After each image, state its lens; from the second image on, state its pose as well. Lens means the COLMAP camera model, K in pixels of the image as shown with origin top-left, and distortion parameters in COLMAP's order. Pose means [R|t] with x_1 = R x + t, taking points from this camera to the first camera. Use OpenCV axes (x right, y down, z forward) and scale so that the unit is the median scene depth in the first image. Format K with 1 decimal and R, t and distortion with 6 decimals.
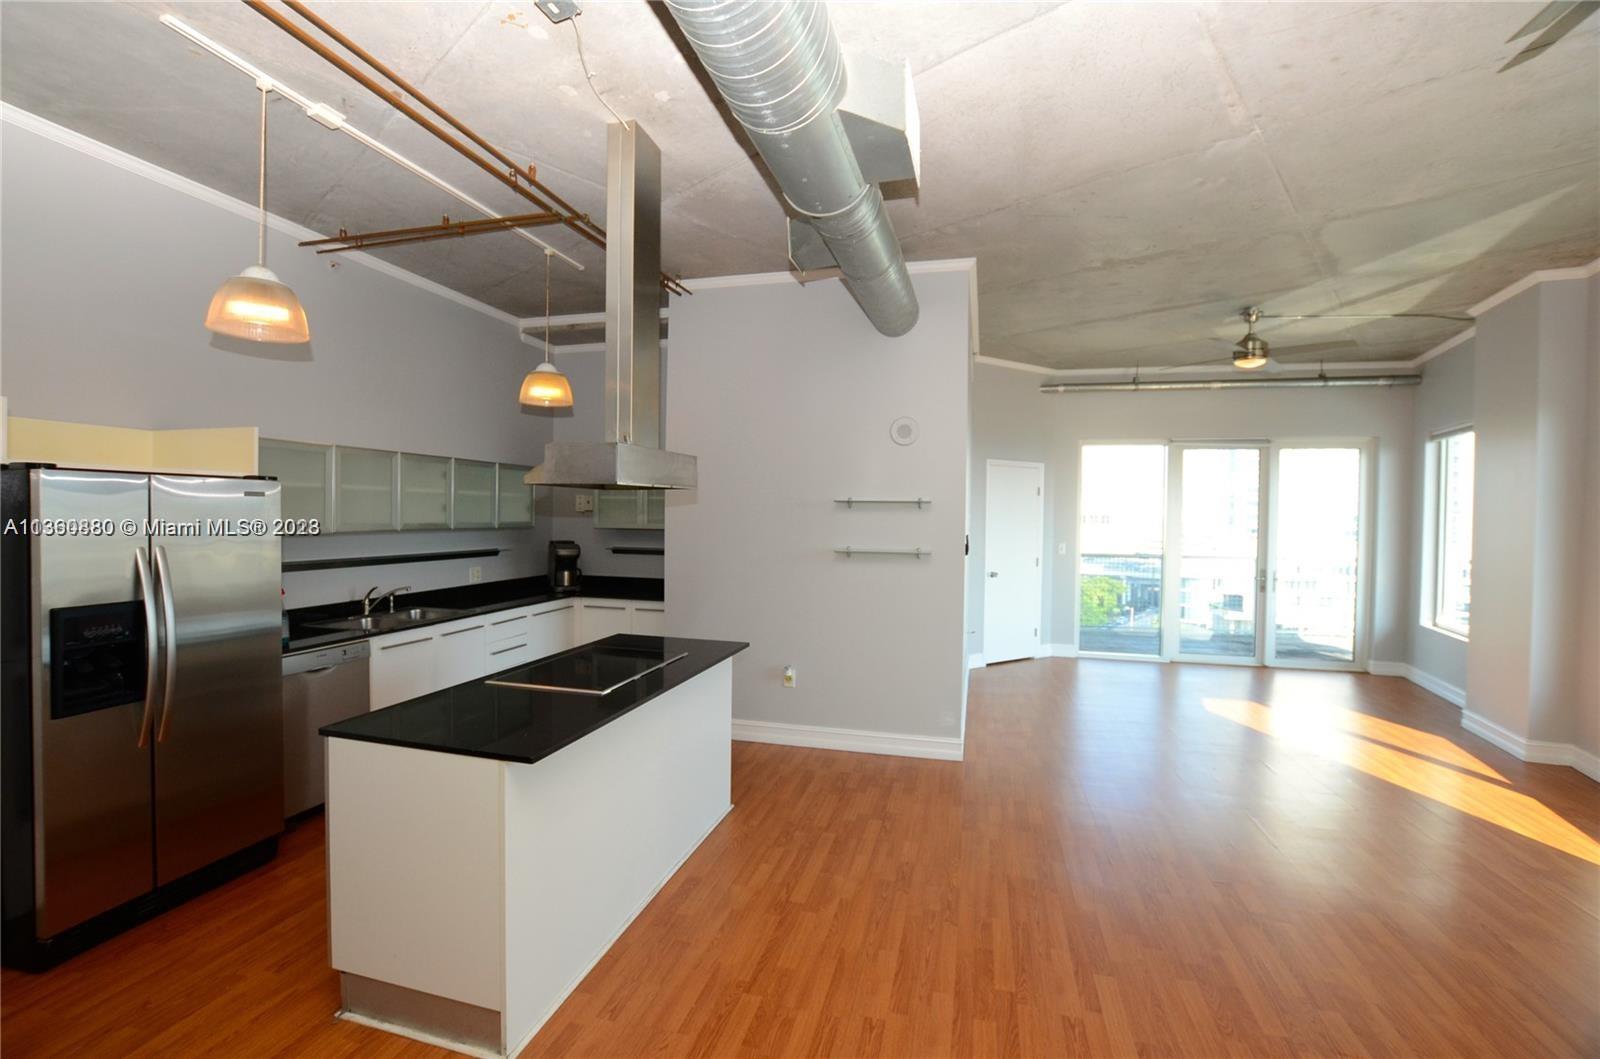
lens RADIAL K [[698.5, 0, 789.7], [0, 698.5, 527.8], [0, 0, 1]] dist [-0.029860, 0.000743]
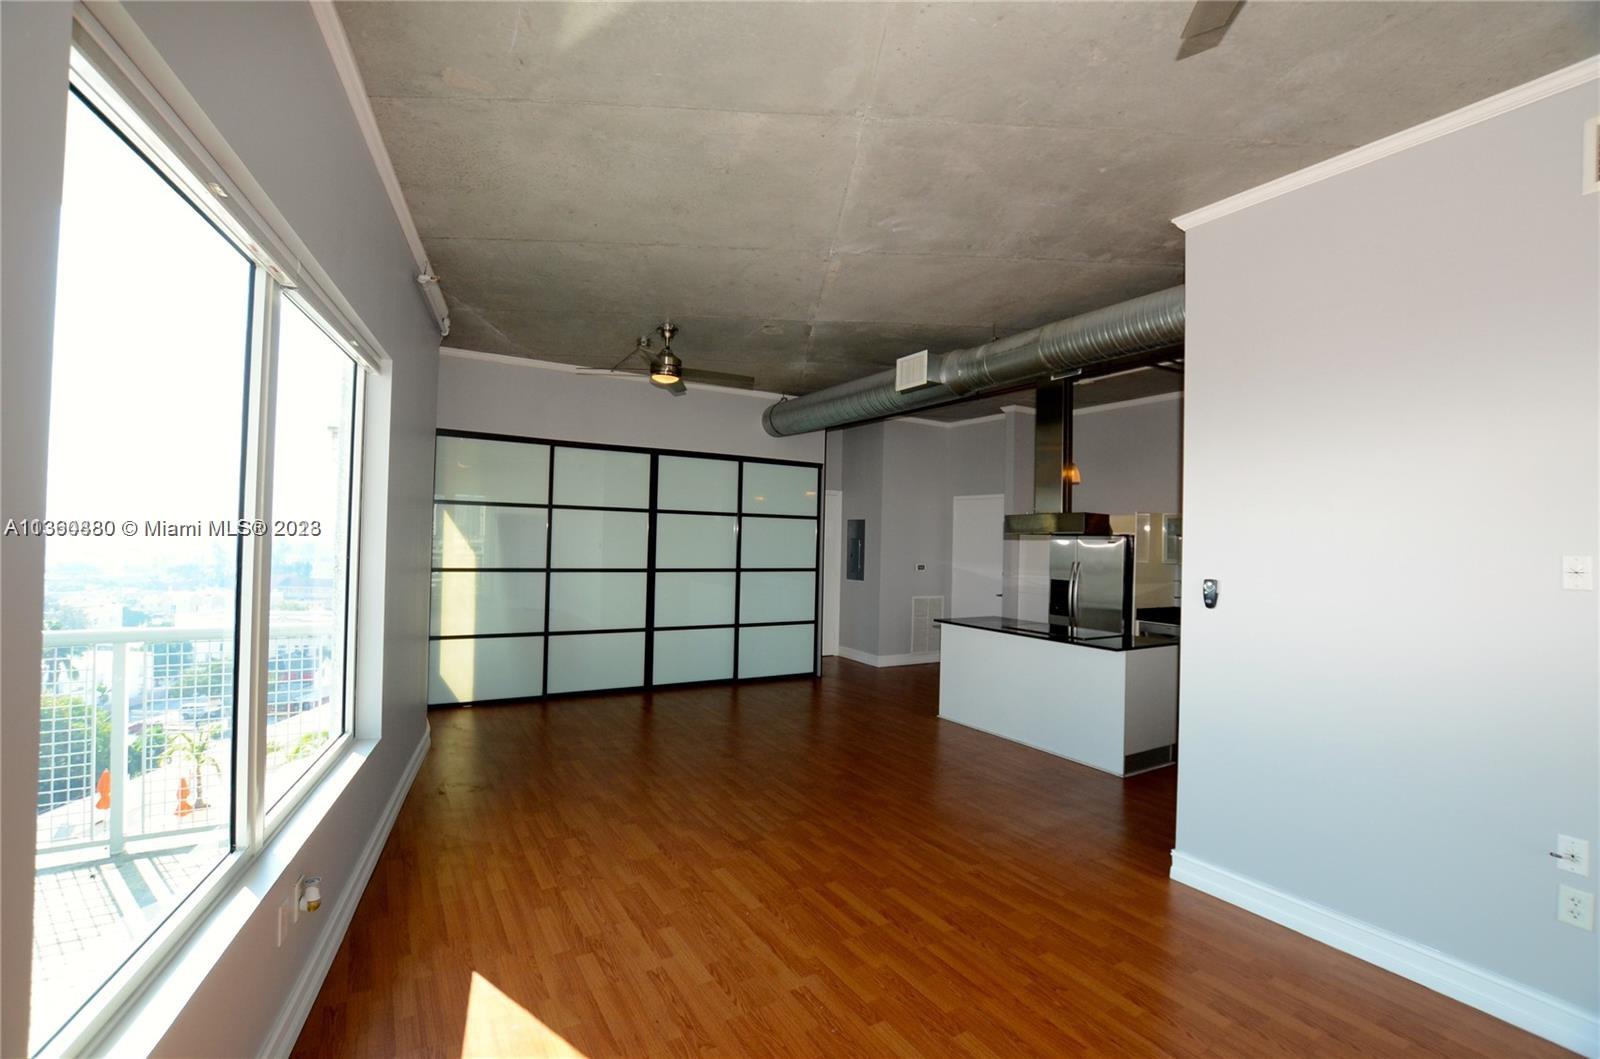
lens RADIAL K [[698.5, 0, 789.7], [0, 698.5, 527.8], [0, 0, 1]] dist [-0.029860, 0.000743]
pose [[-0.689078, -0.038330, -0.723673, 0.909238], [-0.045200, 0.998929, -0.009870, -0.014224], [0.723276, 0.025909, -0.690073, 1.007689]]
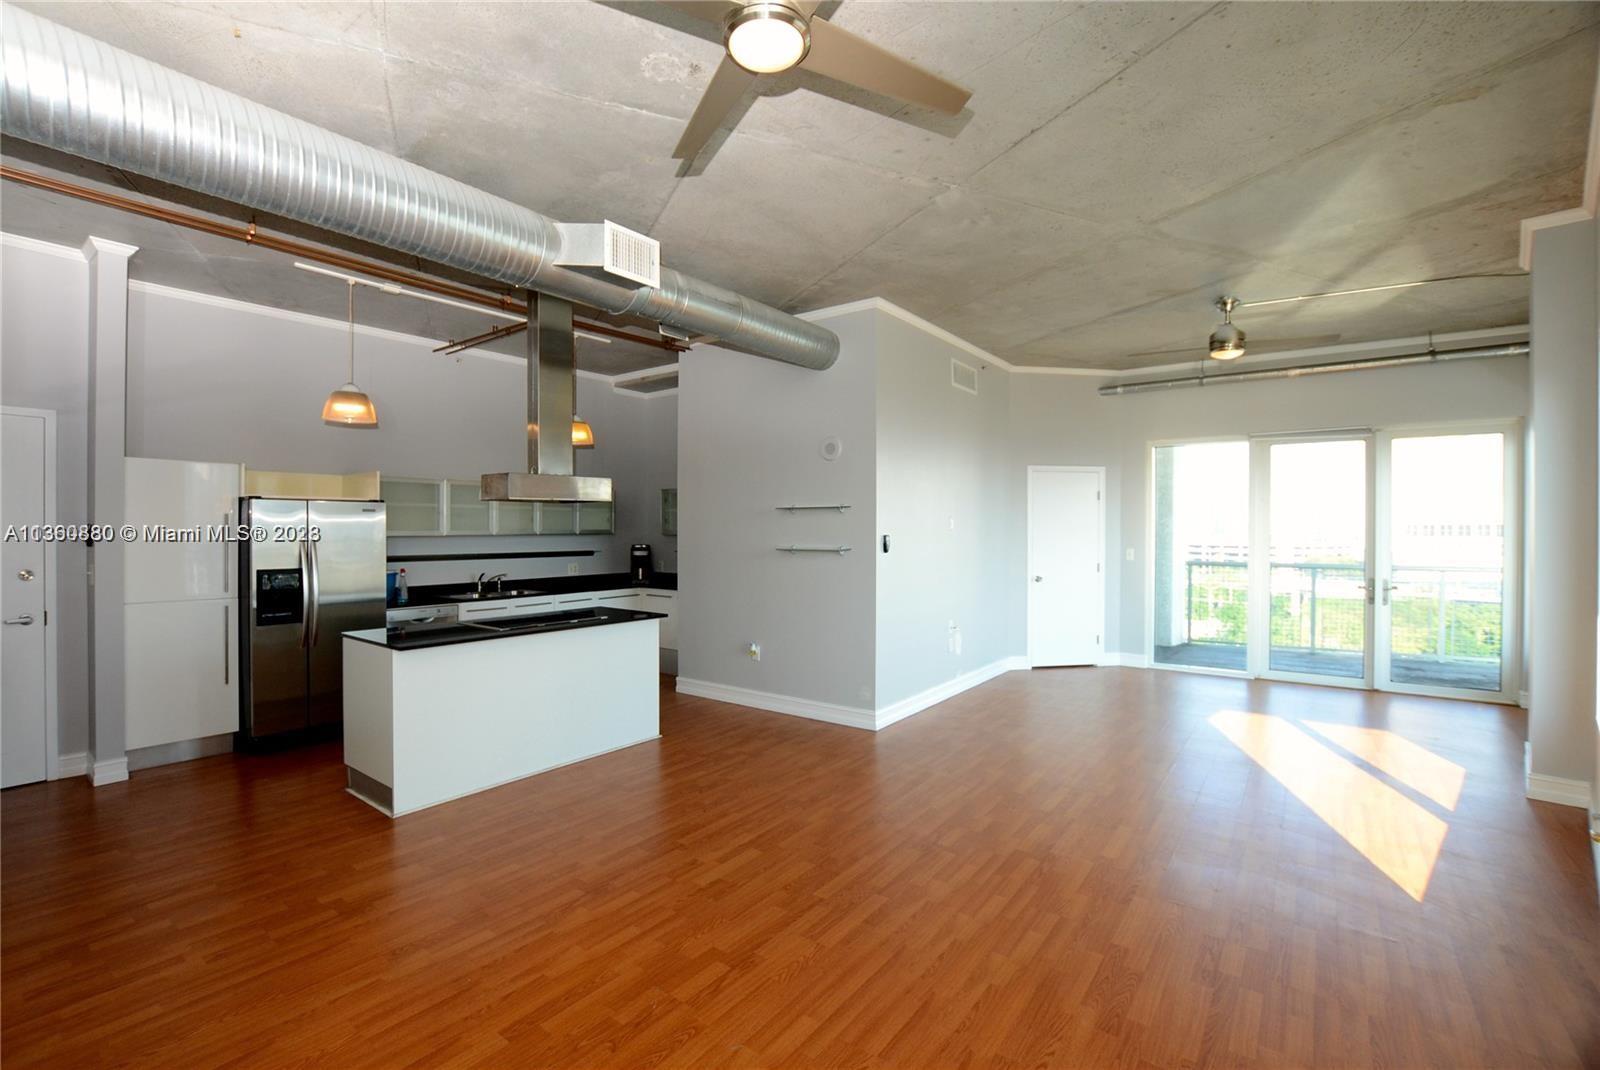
lens RADIAL K [[704.8, 0, 778.6], [0, 704.8, 532.8], [0, 0, 1]] dist [-0.039528, 0.009392]
pose [[0.924603, -0.009629, -0.380809, 0.458913], [0.003577, 0.999856, -0.016596, 0.021738], [0.380914, 0.013983, 0.924505, -0.121658]]
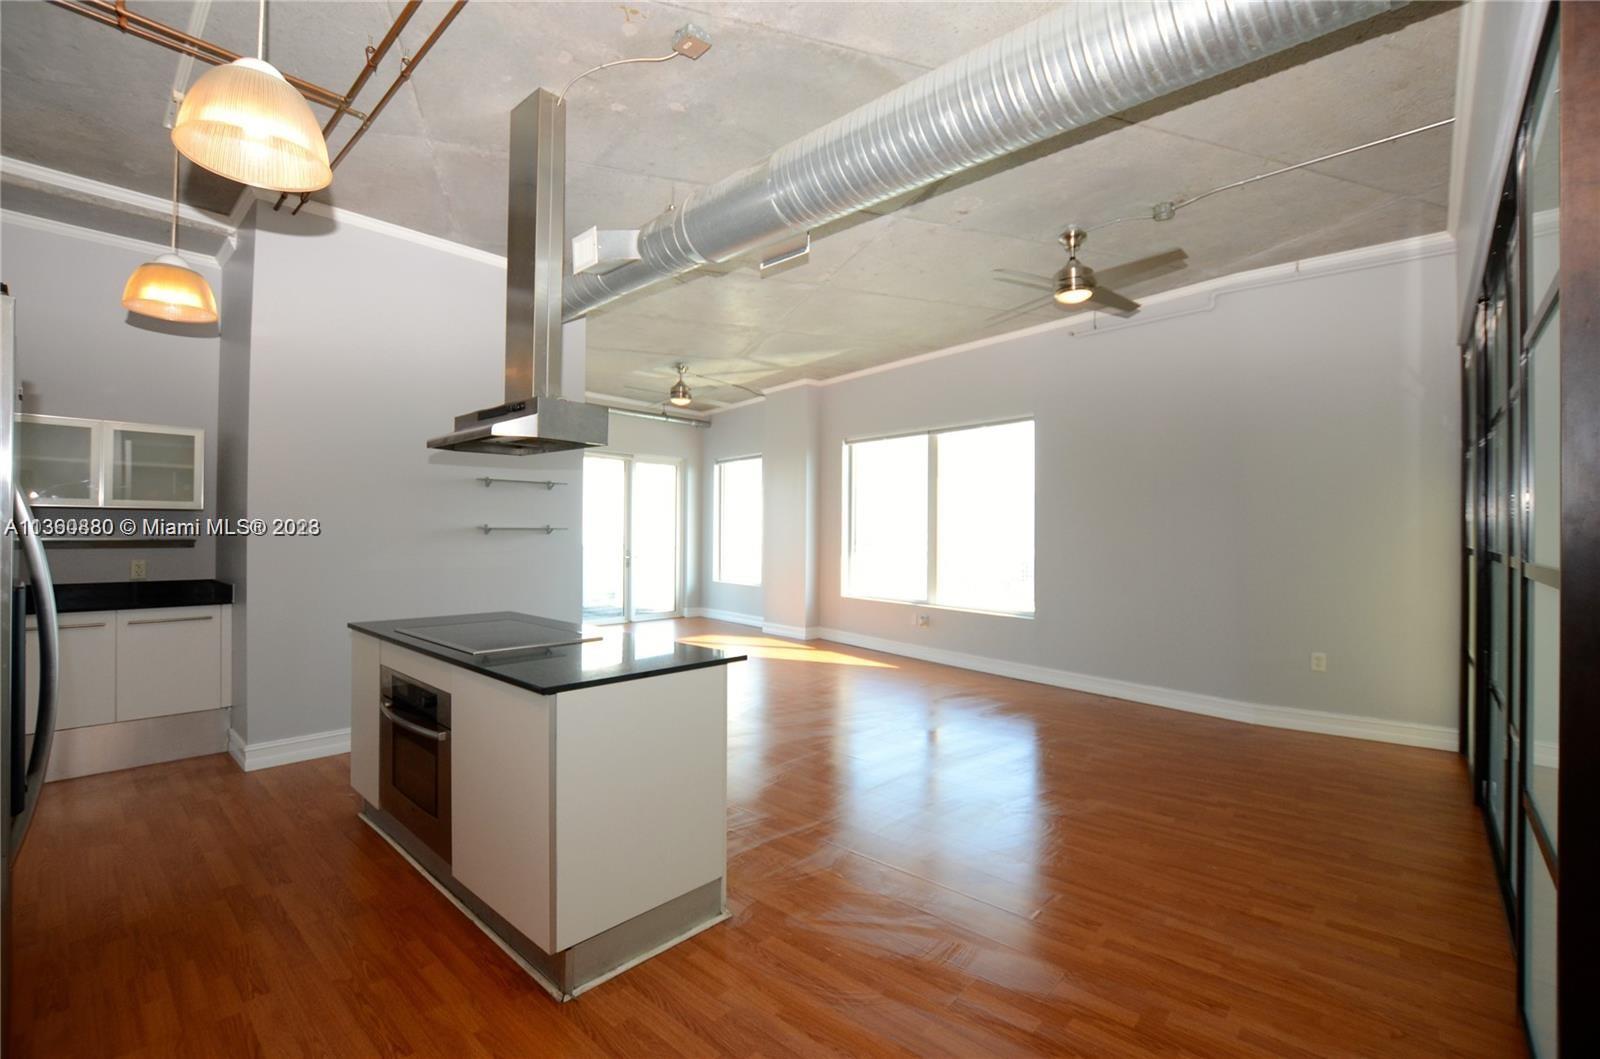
lens RADIAL K [[698.5, 0, 789.7], [0, 698.5, 527.8], [0, 0, 1]] dist [-0.029860, 0.000743]
pose [[0.463346, -0.002776, 0.886173, -0.528188], [0.013070, 0.999908, -0.003702, 0.035763], [-0.886081, 0.013297, 0.463339, 0.117277]]
